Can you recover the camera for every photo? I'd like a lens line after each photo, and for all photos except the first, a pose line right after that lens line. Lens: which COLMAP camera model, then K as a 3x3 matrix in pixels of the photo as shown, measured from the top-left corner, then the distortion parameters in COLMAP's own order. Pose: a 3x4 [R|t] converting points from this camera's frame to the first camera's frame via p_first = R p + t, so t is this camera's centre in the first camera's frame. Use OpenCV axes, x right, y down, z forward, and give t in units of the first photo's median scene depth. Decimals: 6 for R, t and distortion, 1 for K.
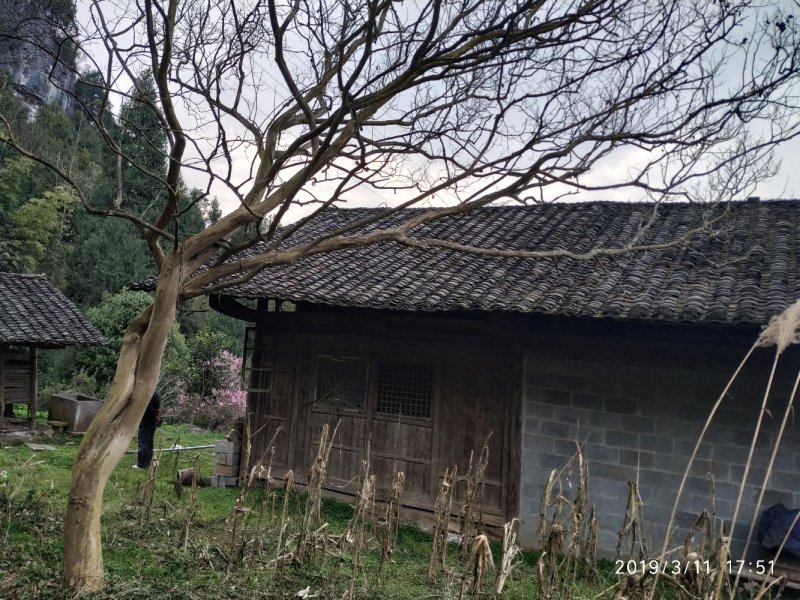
lens RADIAL K [[662.6, 0, 402.6], [0, 662.6, 304.6], [0, 0, 1]] dist [0.072778, -0.109880]
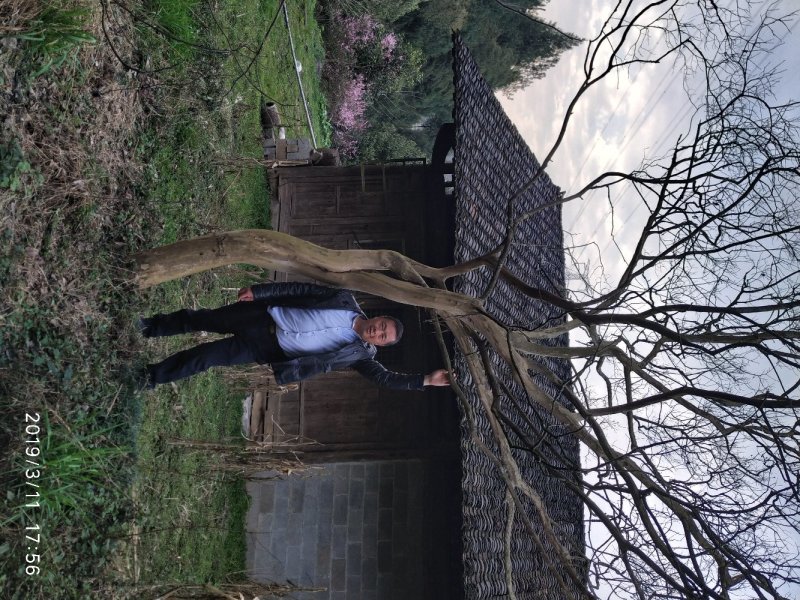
lens RADIAL K [[662.6, 0, 387.6], [0, 662.6, 307.7], [0, 0, 1]] dist [0.072778, -0.109880]
pose [[0.106650, 0.980758, 0.163519, -0.223402], [-0.986138, 0.083310, 0.143498, -0.039359], [0.127114, -0.176557, 0.976048, 0.011813]]
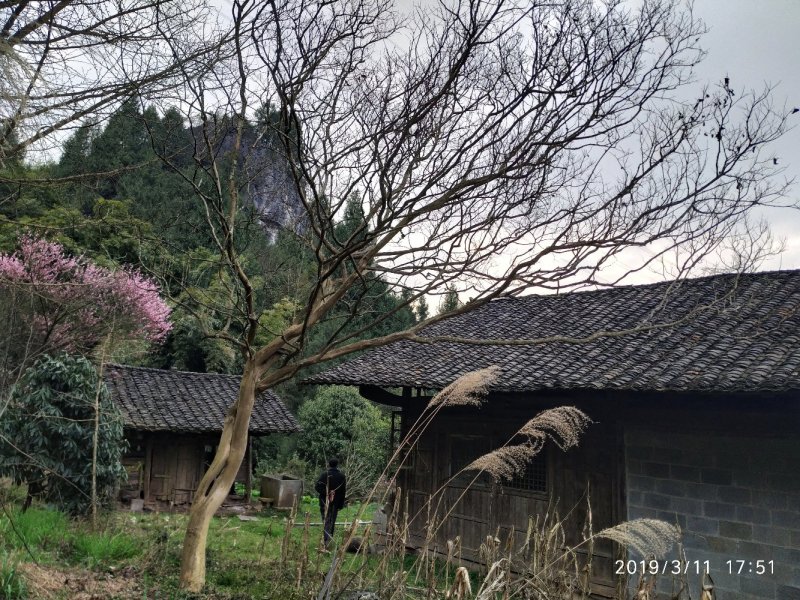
lens RADIAL K [[662.6, 0, 407.3], [0, 662.6, 301.0], [0, 0, 1]] dist [0.072778, -0.109880]
pose [[0.946893, -0.087025, -0.309547, 0.201133], [0.045534, 0.989268, -0.138834, 0.005836], [0.318307, 0.117366, 0.940694, -0.131819]]
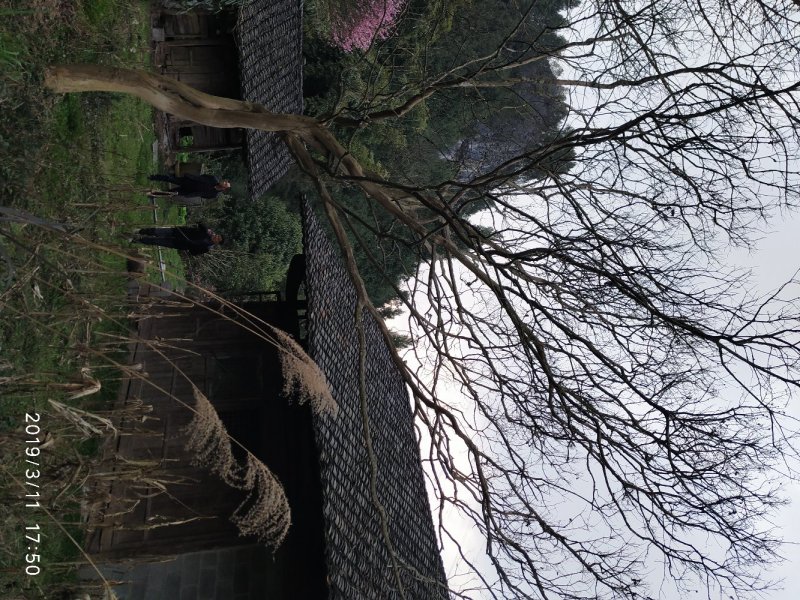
lens RADIAL K [[662.6, 0, 393.8], [0, 662.6, 296.9], [0, 0, 1]] dist [0.072778, -0.109880]
pose [[0.173823, 0.934600, -0.310335, 0.178997], [-0.981038, 0.136906, -0.137189, 0.000644], [-0.085730, 0.328298, 0.940676, -0.057918]]
